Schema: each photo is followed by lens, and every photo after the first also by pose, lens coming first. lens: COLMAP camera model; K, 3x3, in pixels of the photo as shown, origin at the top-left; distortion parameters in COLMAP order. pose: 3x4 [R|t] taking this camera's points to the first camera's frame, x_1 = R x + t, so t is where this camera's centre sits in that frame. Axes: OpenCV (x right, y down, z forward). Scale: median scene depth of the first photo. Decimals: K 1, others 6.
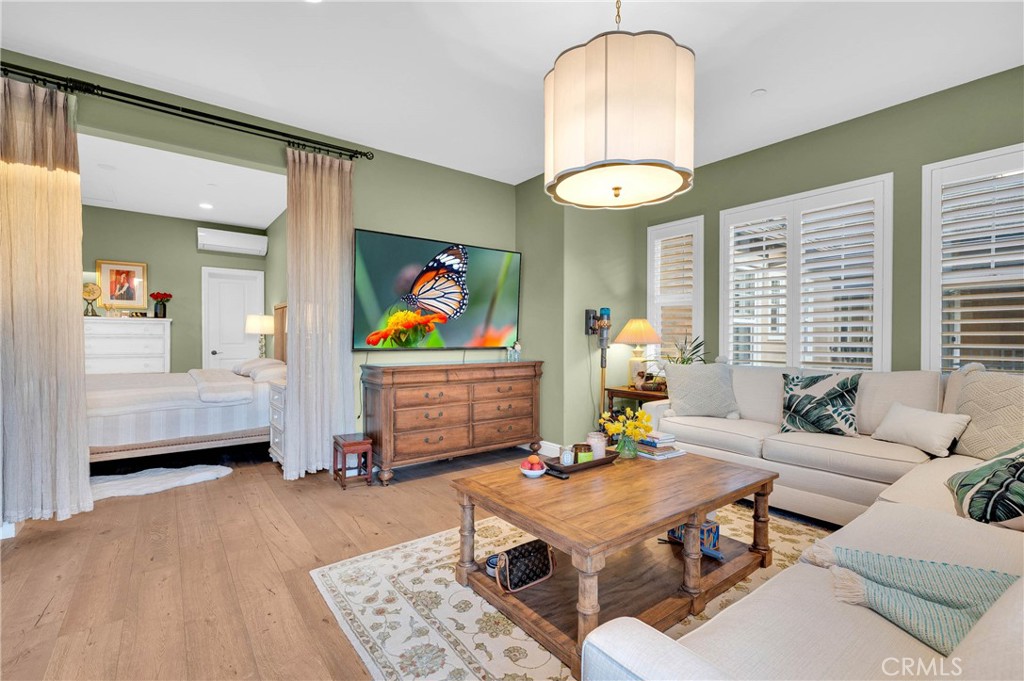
lens RADIAL K [[452.8, 0, 507.1], [0, 452.8, 341.1], [0, 0, 1]] dist [-0.001520, -0.000042]
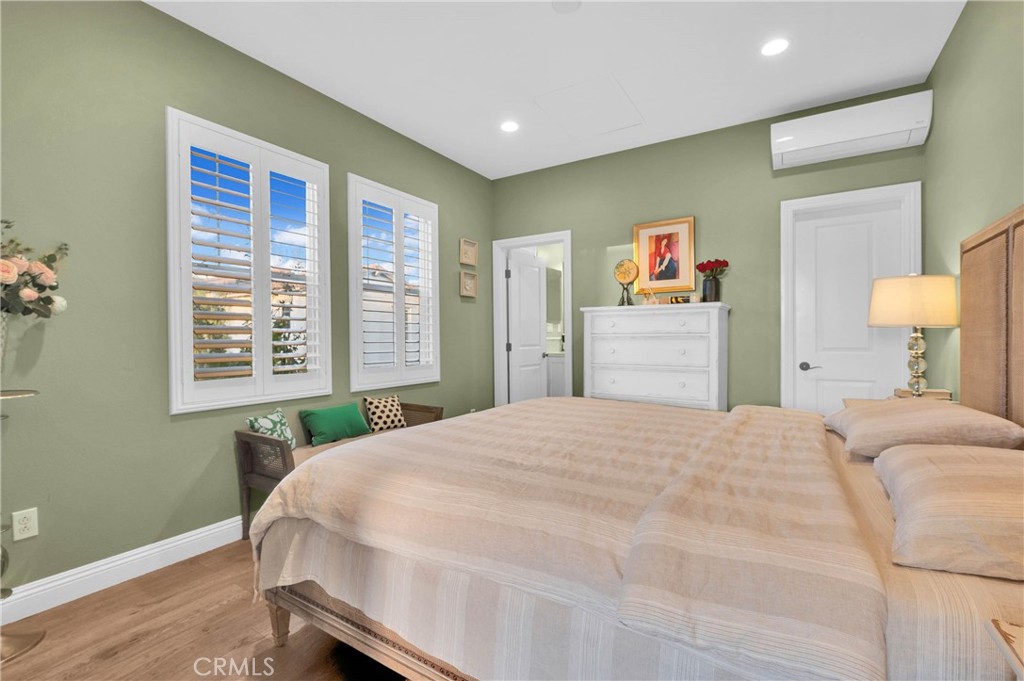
lens RADIAL K [[452.8, 0, 507.1], [0, 452.8, 341.1], [0, 0, 1]] dist [-0.001520, -0.000042]
pose [[0.351828, 0.004913, -0.936052, -0.315688], [0.003688, 0.999971, 0.006635, -0.007323], [0.936057, -0.005787, 0.351800, 0.556057]]
